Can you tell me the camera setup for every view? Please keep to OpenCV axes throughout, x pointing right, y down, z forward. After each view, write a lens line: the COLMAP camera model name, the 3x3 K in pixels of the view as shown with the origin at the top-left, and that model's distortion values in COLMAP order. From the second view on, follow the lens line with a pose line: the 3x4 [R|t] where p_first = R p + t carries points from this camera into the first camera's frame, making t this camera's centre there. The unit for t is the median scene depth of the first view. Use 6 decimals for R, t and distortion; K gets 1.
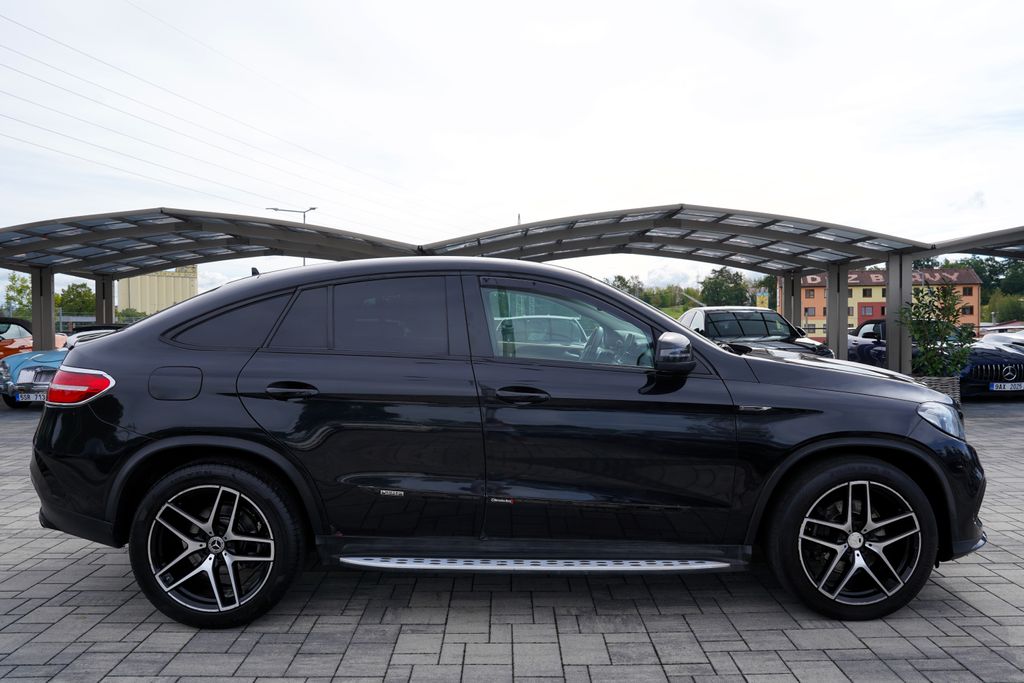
lens RADIAL K [[747.4, 0, 510.3], [0, 747.4, 328.0], [0, 0, 1]] dist [-0.116263, 0.105481]
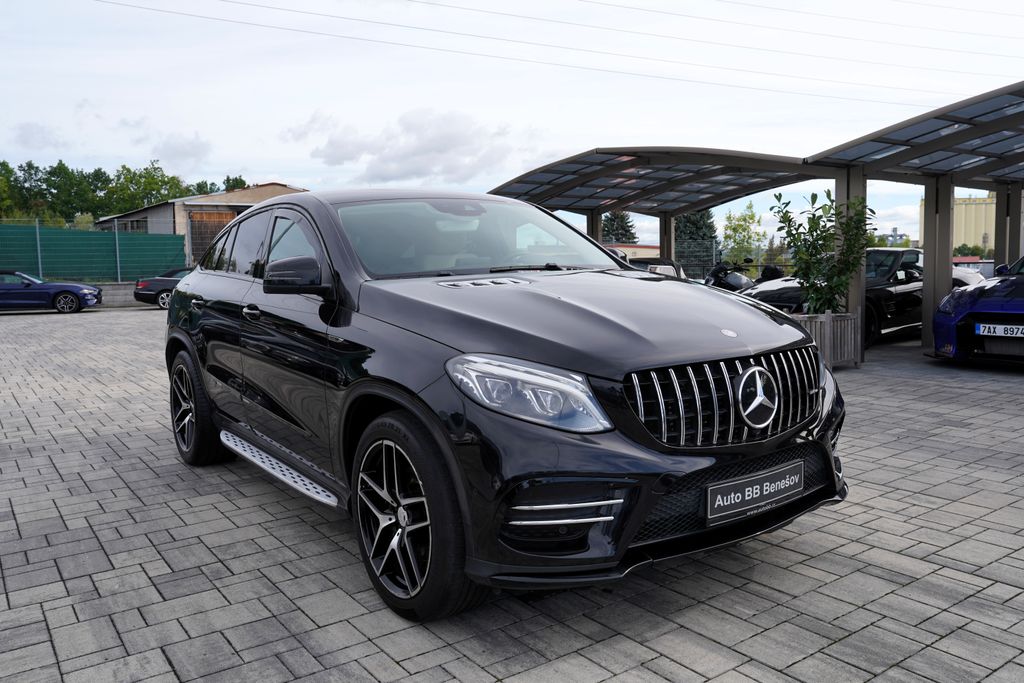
lens RADIAL K [[801.6, 0, 512.0], [0, 801.6, 341.5], [0, 0, 1]] dist [-0.117125, 0.183951]
pose [[0.583676, 0.070175, -0.808948, 1.242376], [0.008880, 0.995647, 0.092778, 0.024676], [0.811938, -0.061336, 0.580512, 0.616329]]
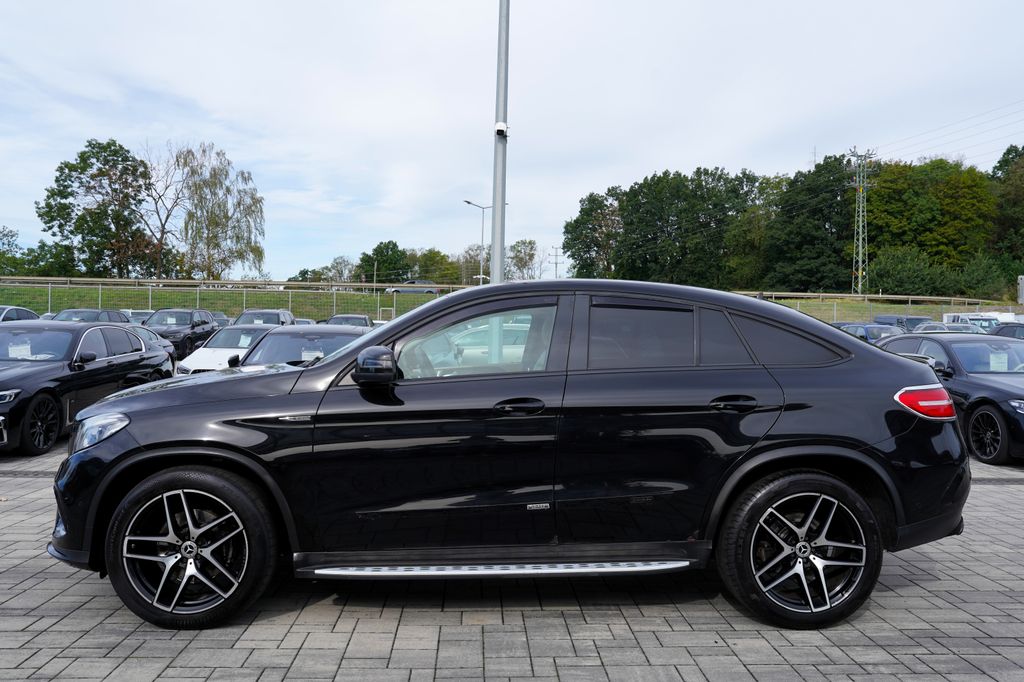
lens RADIAL K [[809.8, 0, 523.0], [0, 809.8, 340.9], [0, 0, 1]] dist [-0.083311, 0.107015]
pose [[-0.998019, -0.008907, -0.062277, 0.080528], [-0.010108, 0.999769, 0.018992, -0.038522], [0.062094, 0.019584, -0.997878, 2.728719]]
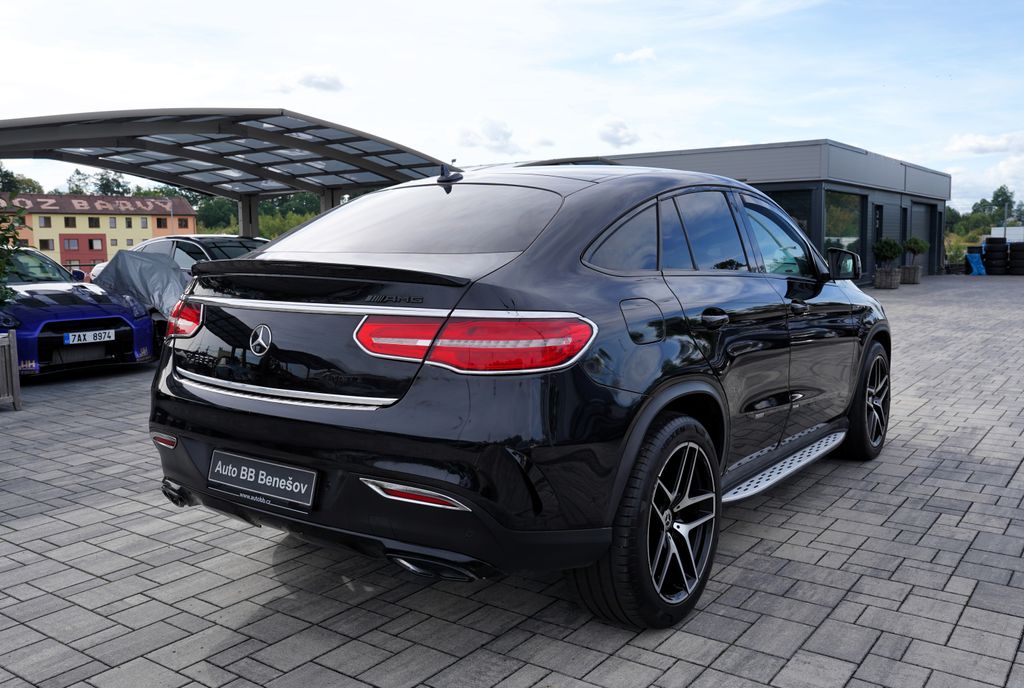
lens RADIAL K [[888.5, 0, 515.5], [0, 888.5, 338.6], [0, 0, 1]] dist [-0.077221, 0.193528]
pose [[0.583607, -0.084736, 0.807603, -1.274768], [0.018059, 0.995649, 0.091417, 0.008198], [-0.811836, -0.038767, 0.582598, 0.584690]]
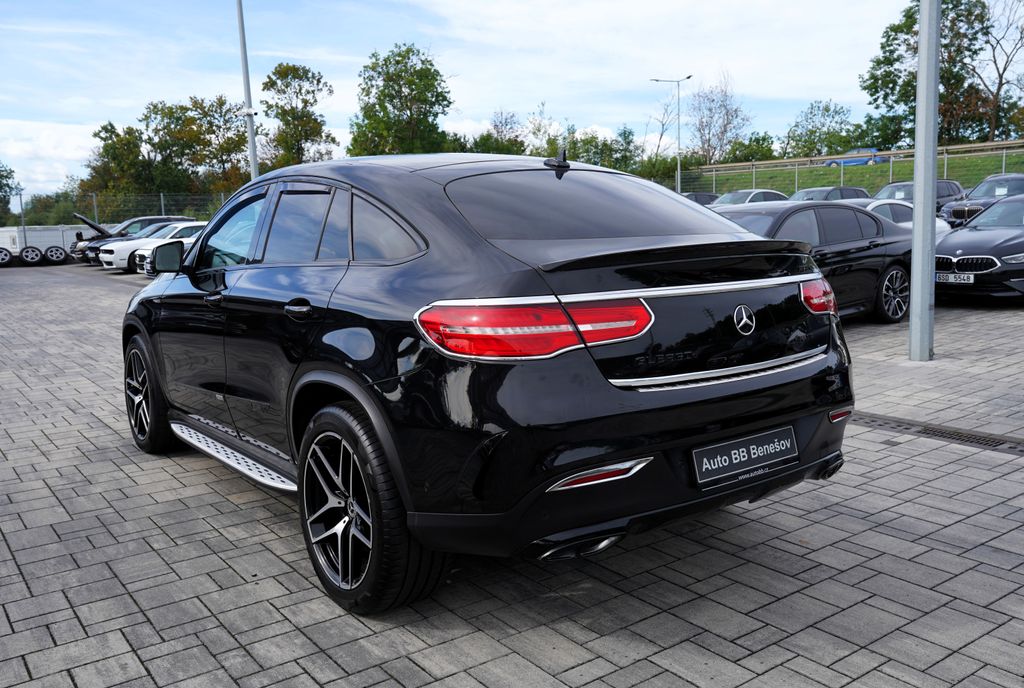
lens RADIAL K [[888.5, 0, 515.5], [0, 888.5, 338.6], [0, 0, 1]] dist [-0.077221, 0.193528]
pose [[-0.592269, -0.087739, 0.800949, -1.296689], [0.041908, 0.989354, 0.139367, -0.030096], [-0.804649, 0.116109, -0.582287, 1.989186]]
